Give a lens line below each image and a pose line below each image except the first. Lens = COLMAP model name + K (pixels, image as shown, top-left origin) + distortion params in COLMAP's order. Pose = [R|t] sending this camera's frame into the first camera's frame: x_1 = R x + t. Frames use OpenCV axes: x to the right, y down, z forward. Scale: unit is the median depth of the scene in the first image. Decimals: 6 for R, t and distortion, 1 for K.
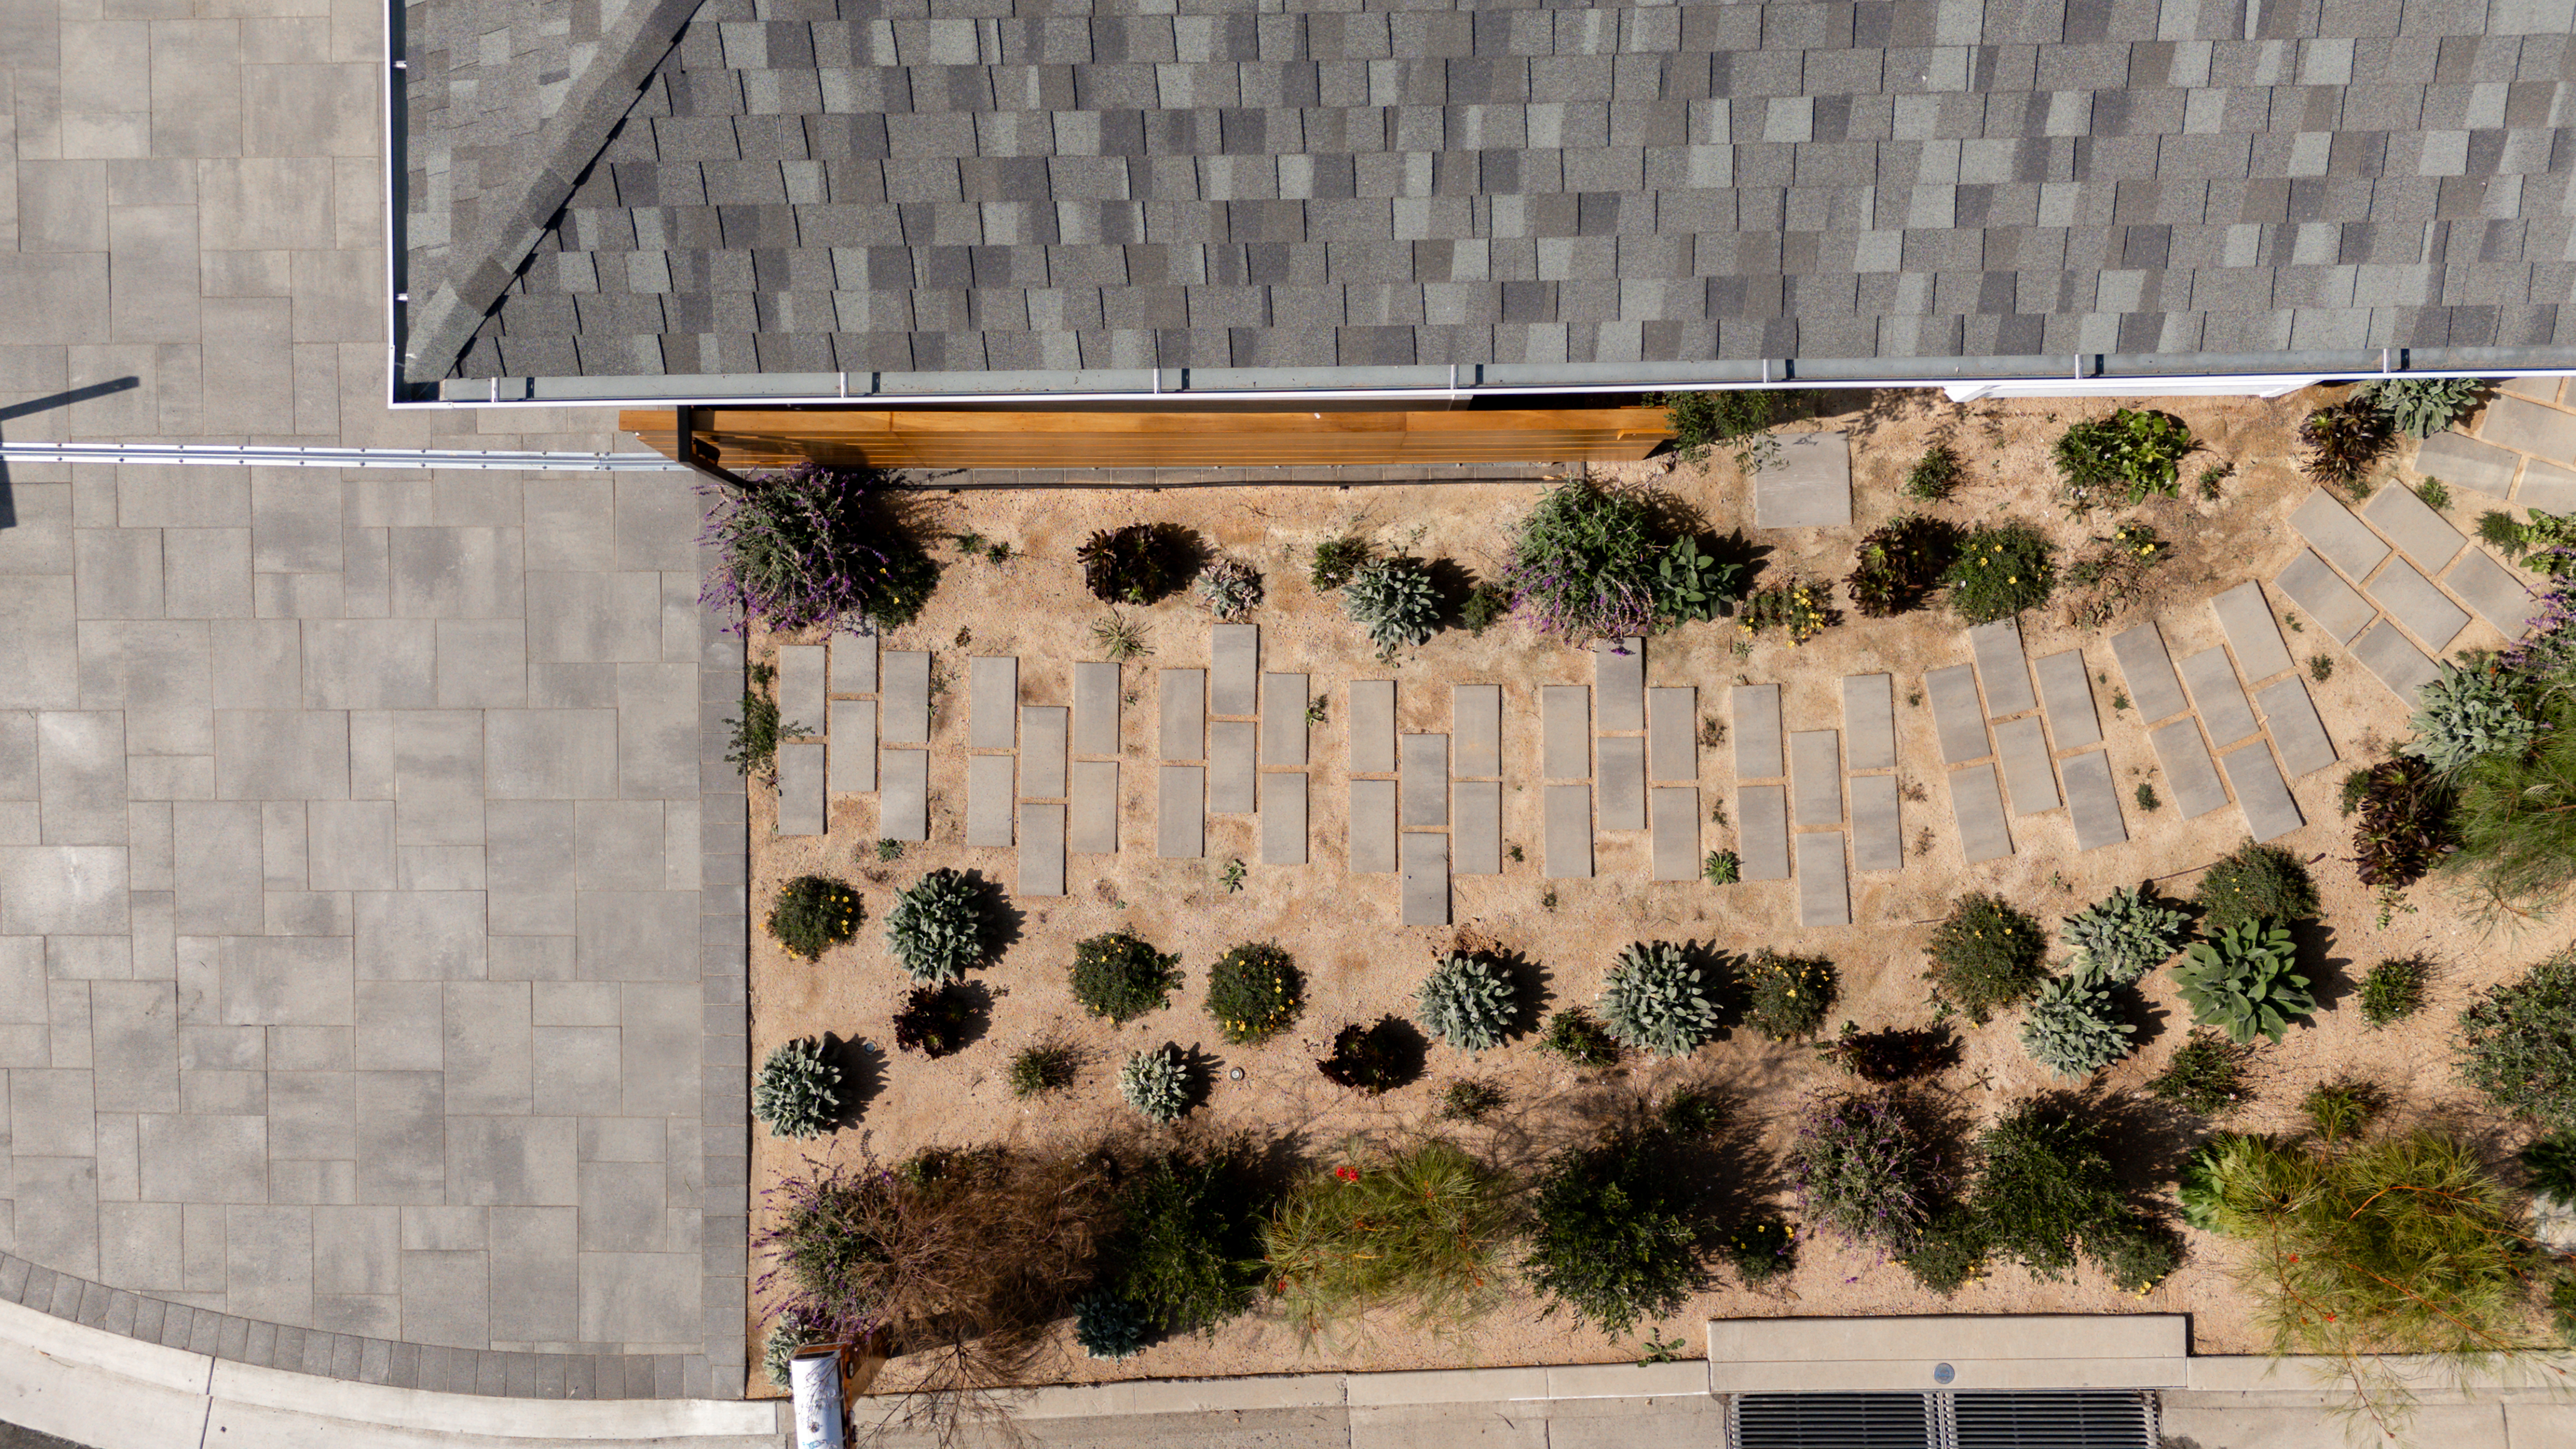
lens RADIAL K [[1936.6, 0, 1289.4], [0, 1936.6, 723.8], [0, 0, 1]] dist [0.075445, -0.072761]
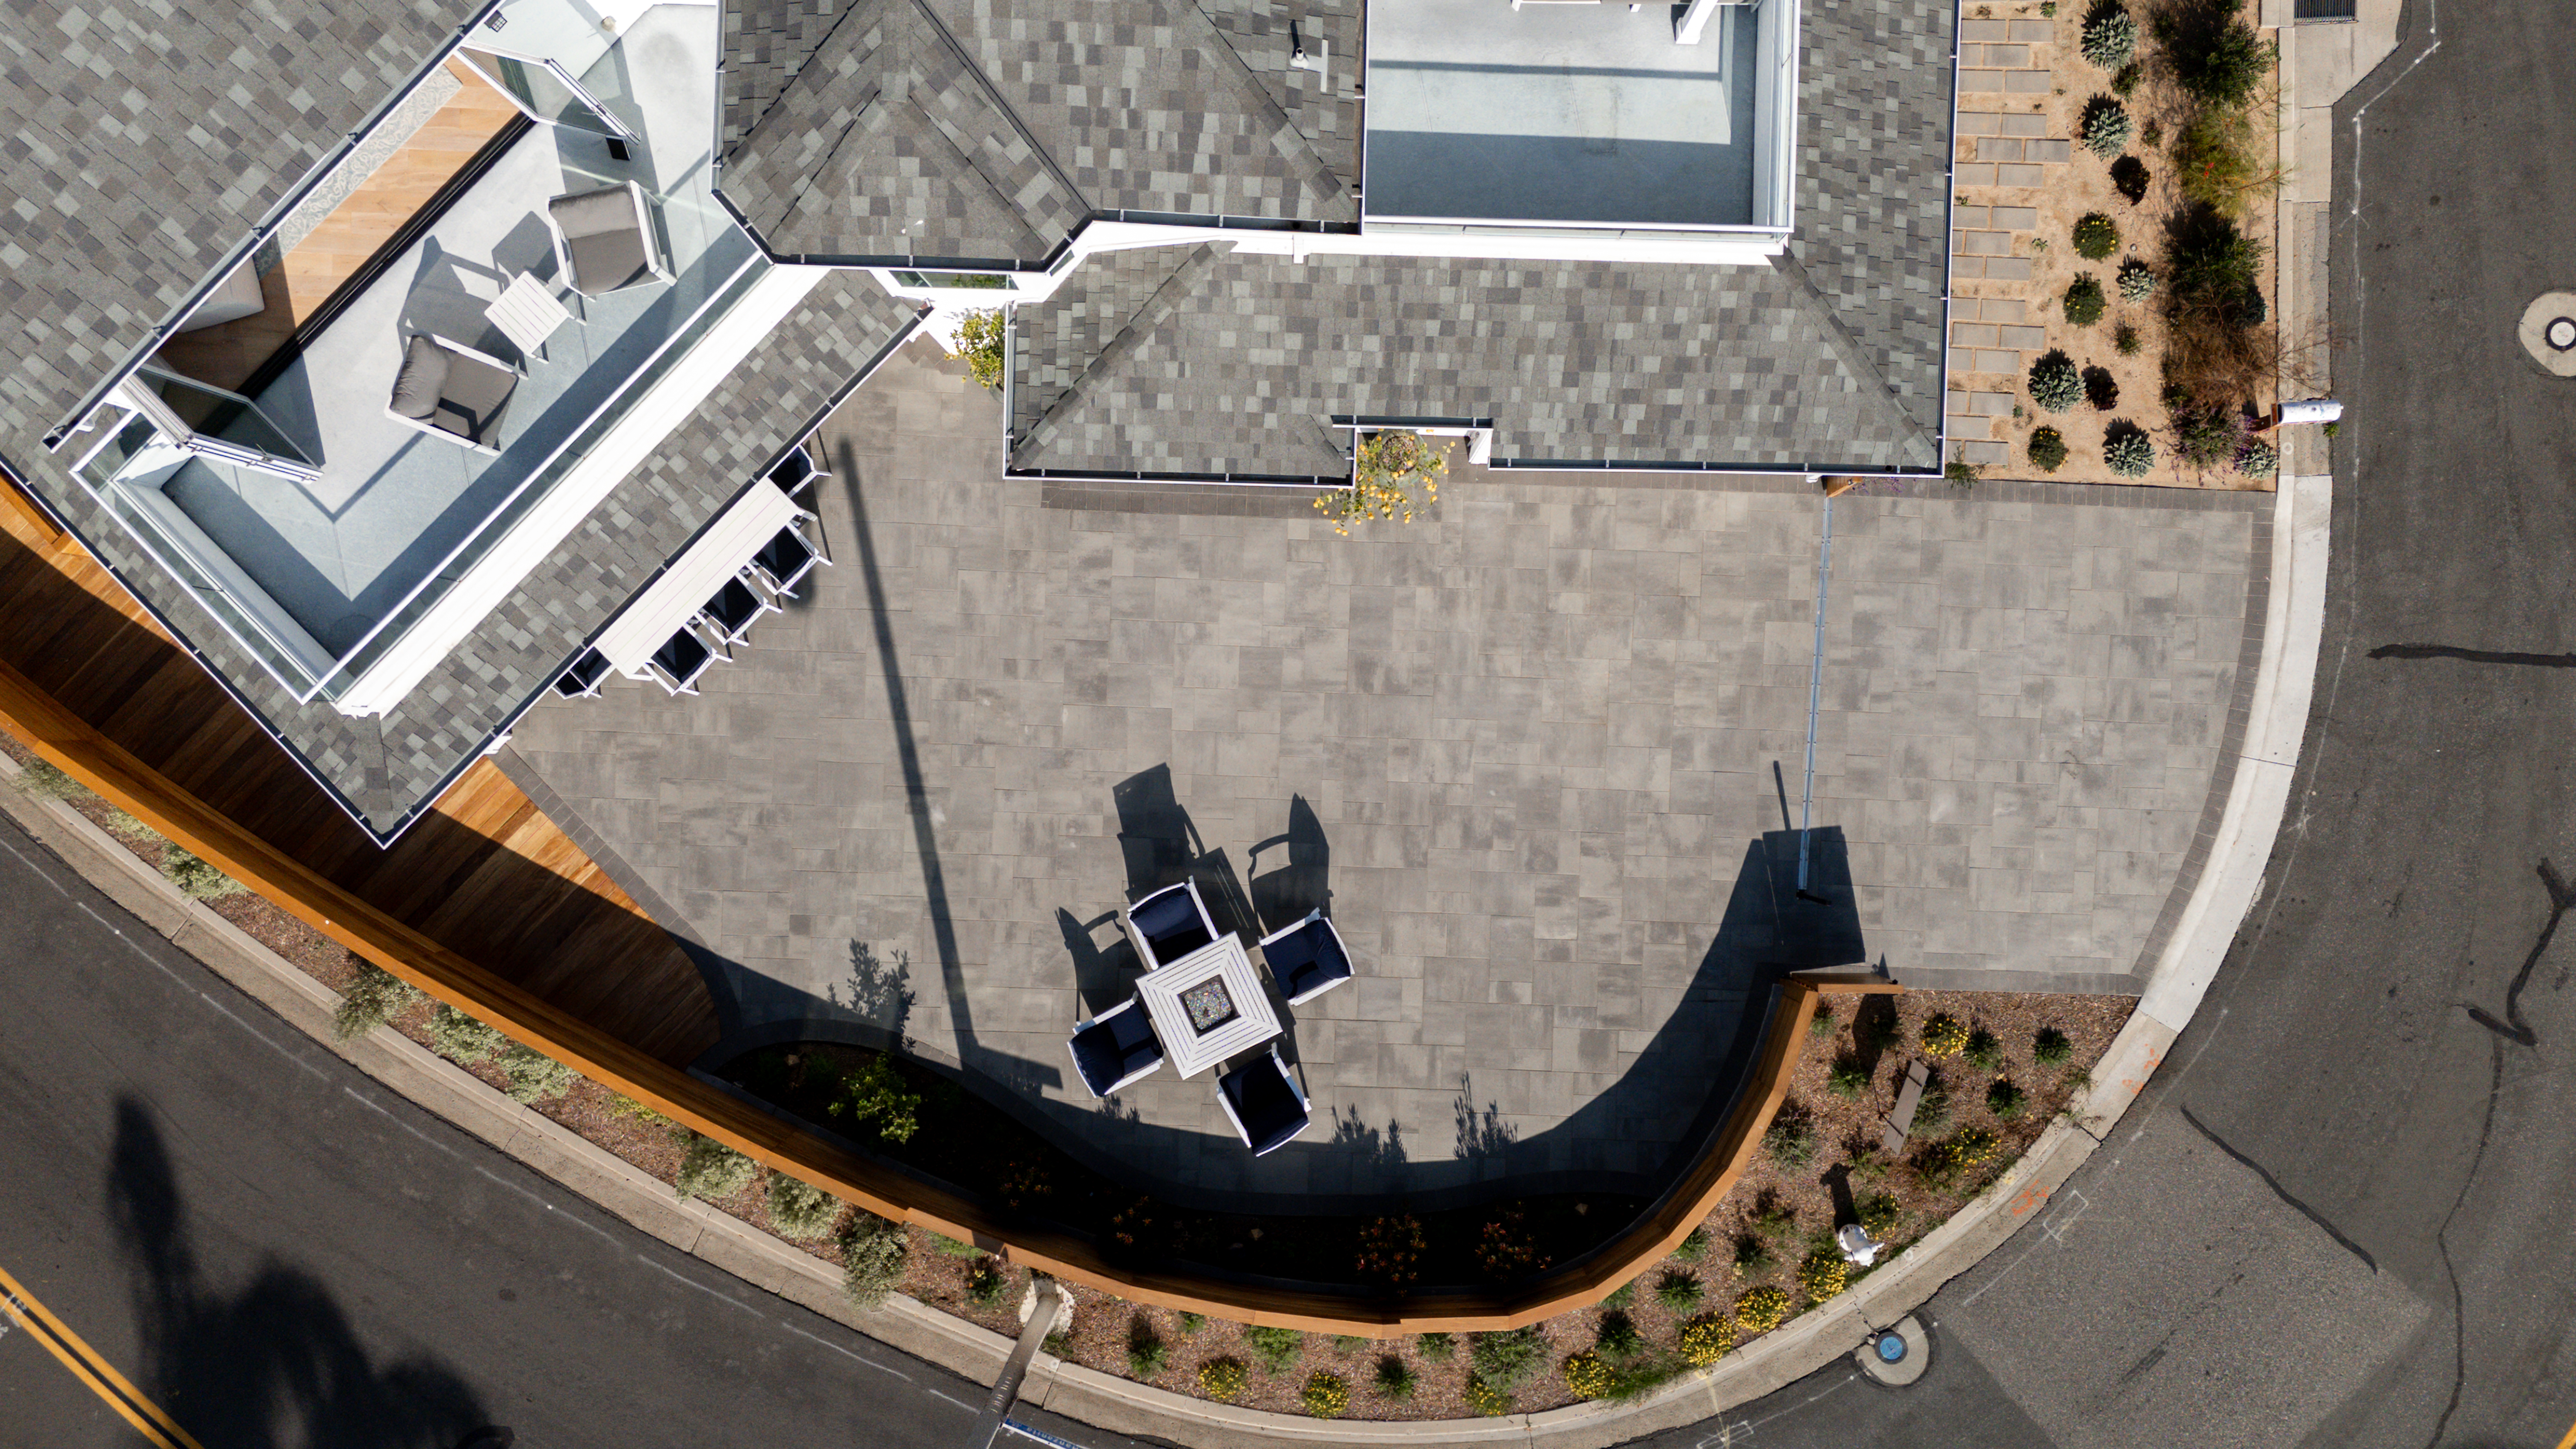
lens RADIAL K [[1936.6, 0, 1284.8], [0, 1936.6, 726.7], [0, 0, 1]] dist [0.075445, -0.072761]
pose [[0.038687, -0.999007, 0.022090, -0.624979], [0.998976, 0.039186, 0.022622, -0.760733], [-0.023465, 0.021192, 0.999500, -1.082878]]
